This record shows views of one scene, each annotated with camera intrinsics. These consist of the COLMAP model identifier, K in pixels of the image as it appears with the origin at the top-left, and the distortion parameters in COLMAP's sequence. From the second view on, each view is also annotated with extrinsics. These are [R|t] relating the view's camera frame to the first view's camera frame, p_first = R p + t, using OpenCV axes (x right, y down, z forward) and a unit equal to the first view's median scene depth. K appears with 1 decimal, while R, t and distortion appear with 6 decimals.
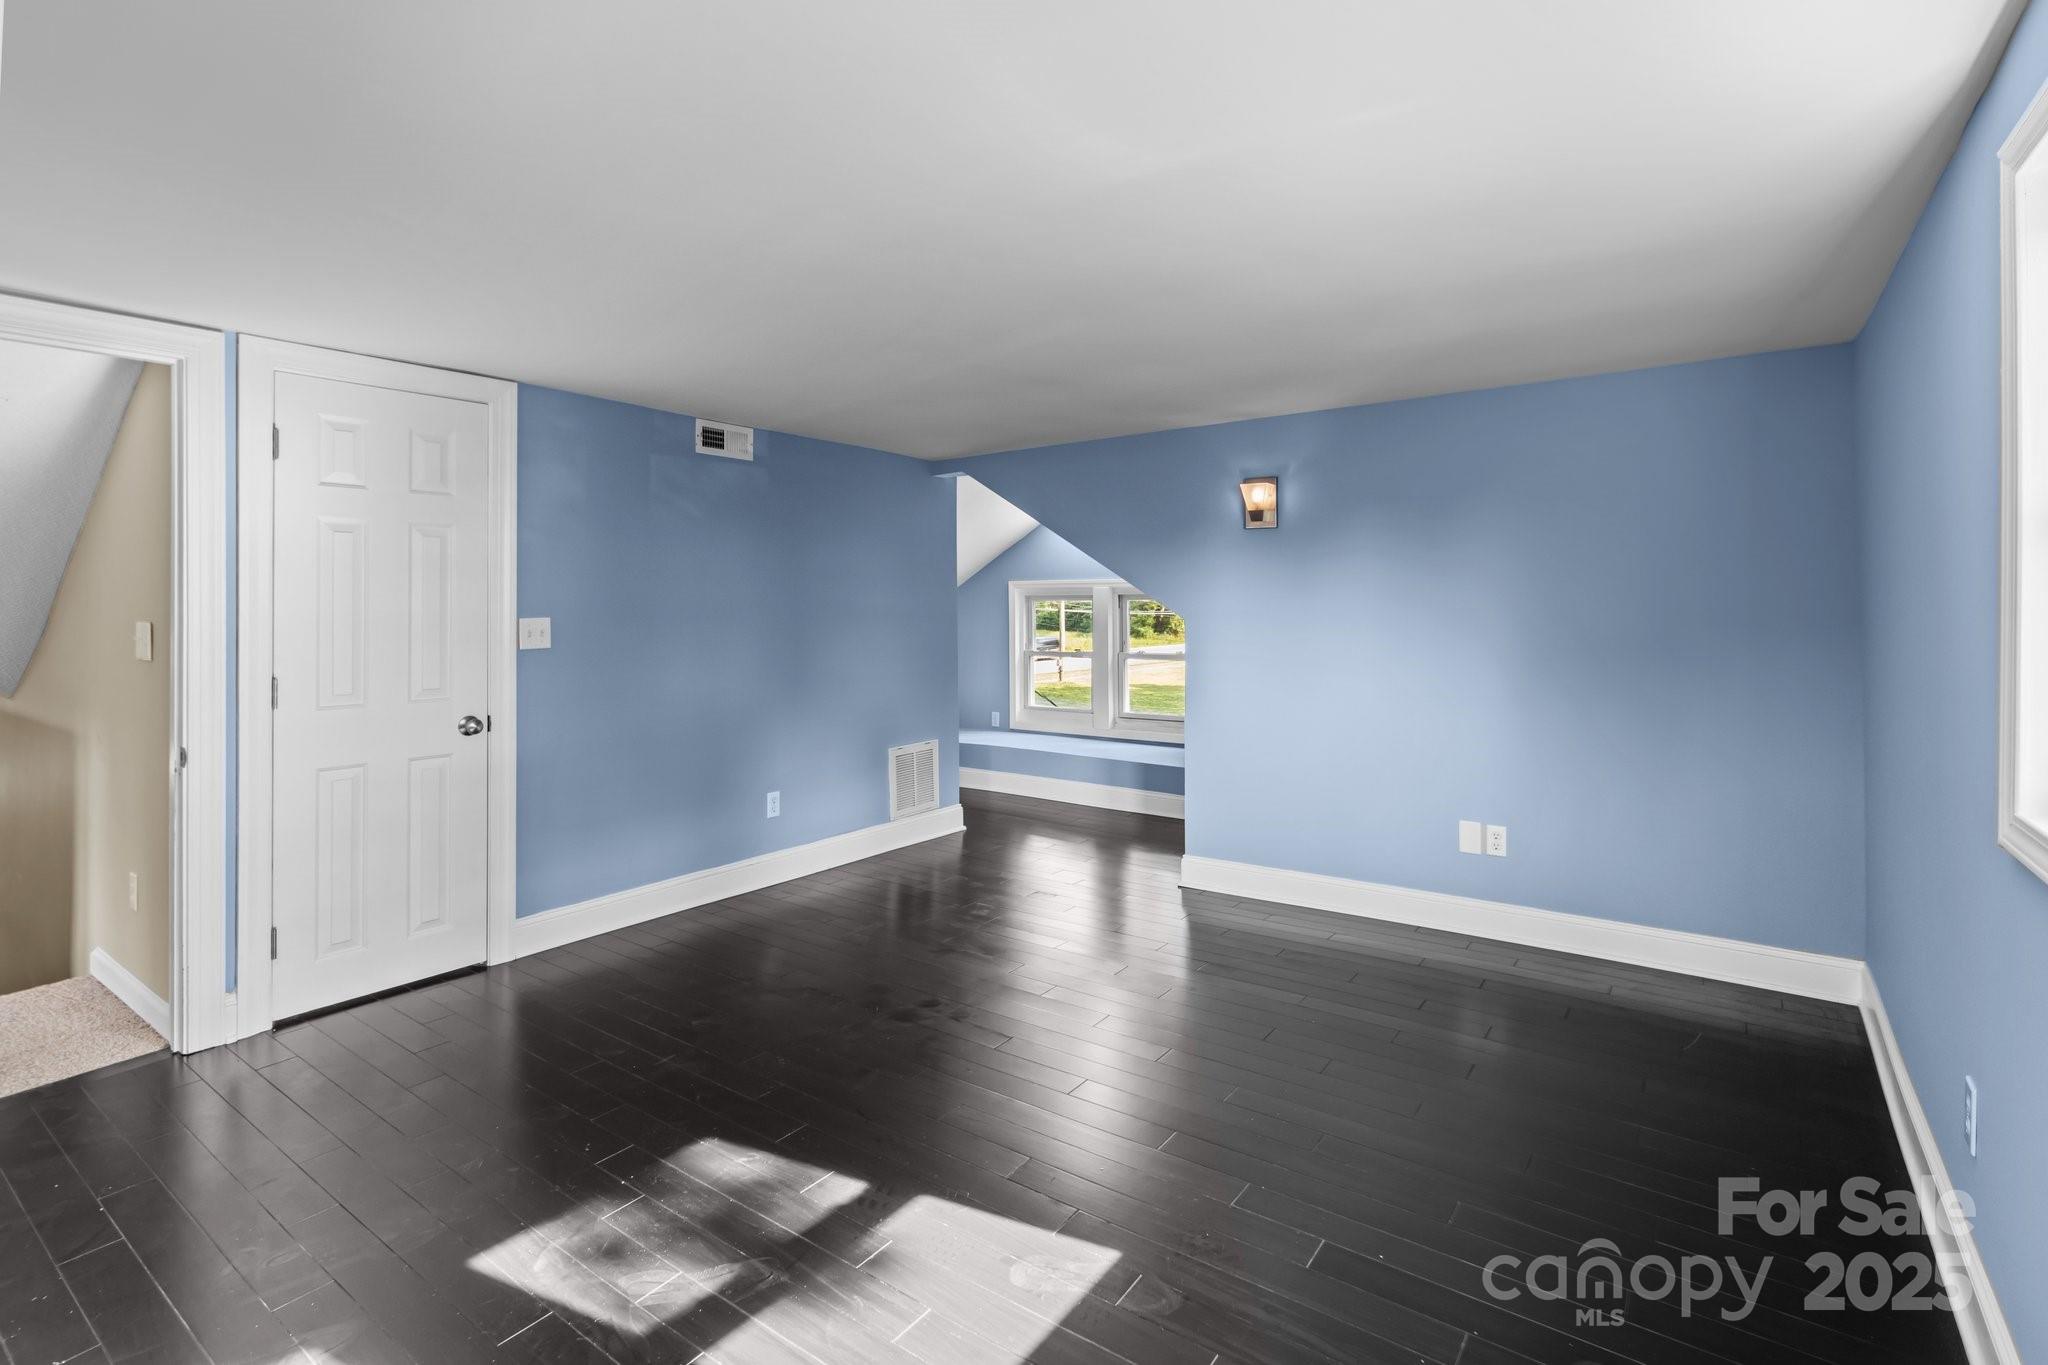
lens RADIAL K [[968.1, 0, 1044.1], [0, 968.1, 602.5], [0, 0, 1]] dist [0.002798, -0.000250]
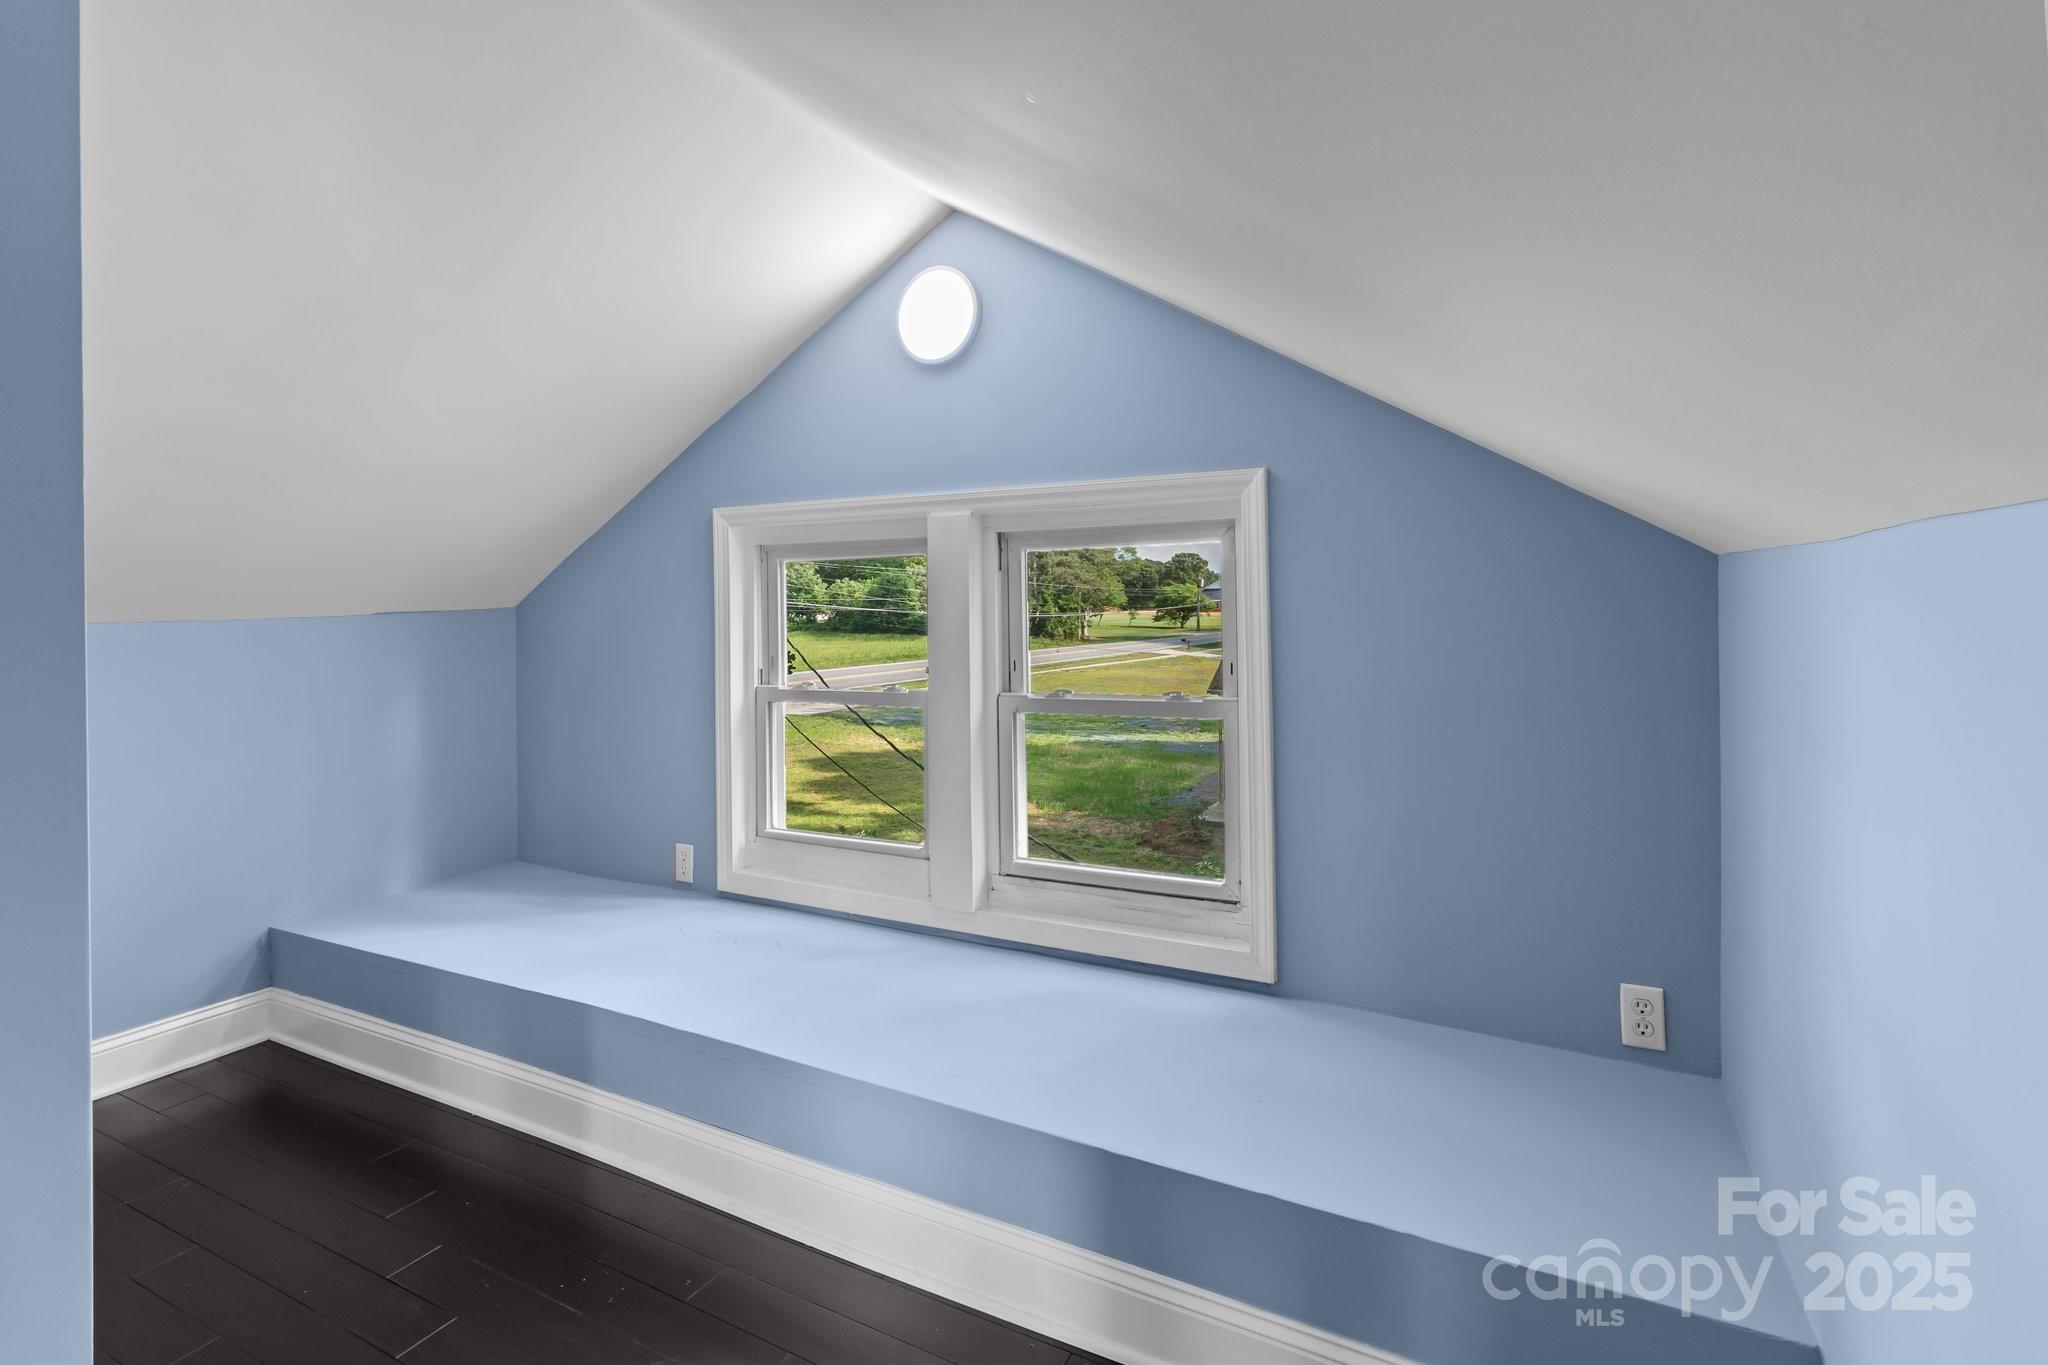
lens RADIAL K [[968.1, 0, 1041.7], [0, 968.1, 603.3], [0, 0, 1]] dist [0.002798, -0.000250]
pose [[0.991970, -0.007986, 0.126222, 0.036725], [0.008393, 0.999961, -0.002694, 0.015068], [-0.126196, 0.003731, 0.991998, 0.494089]]
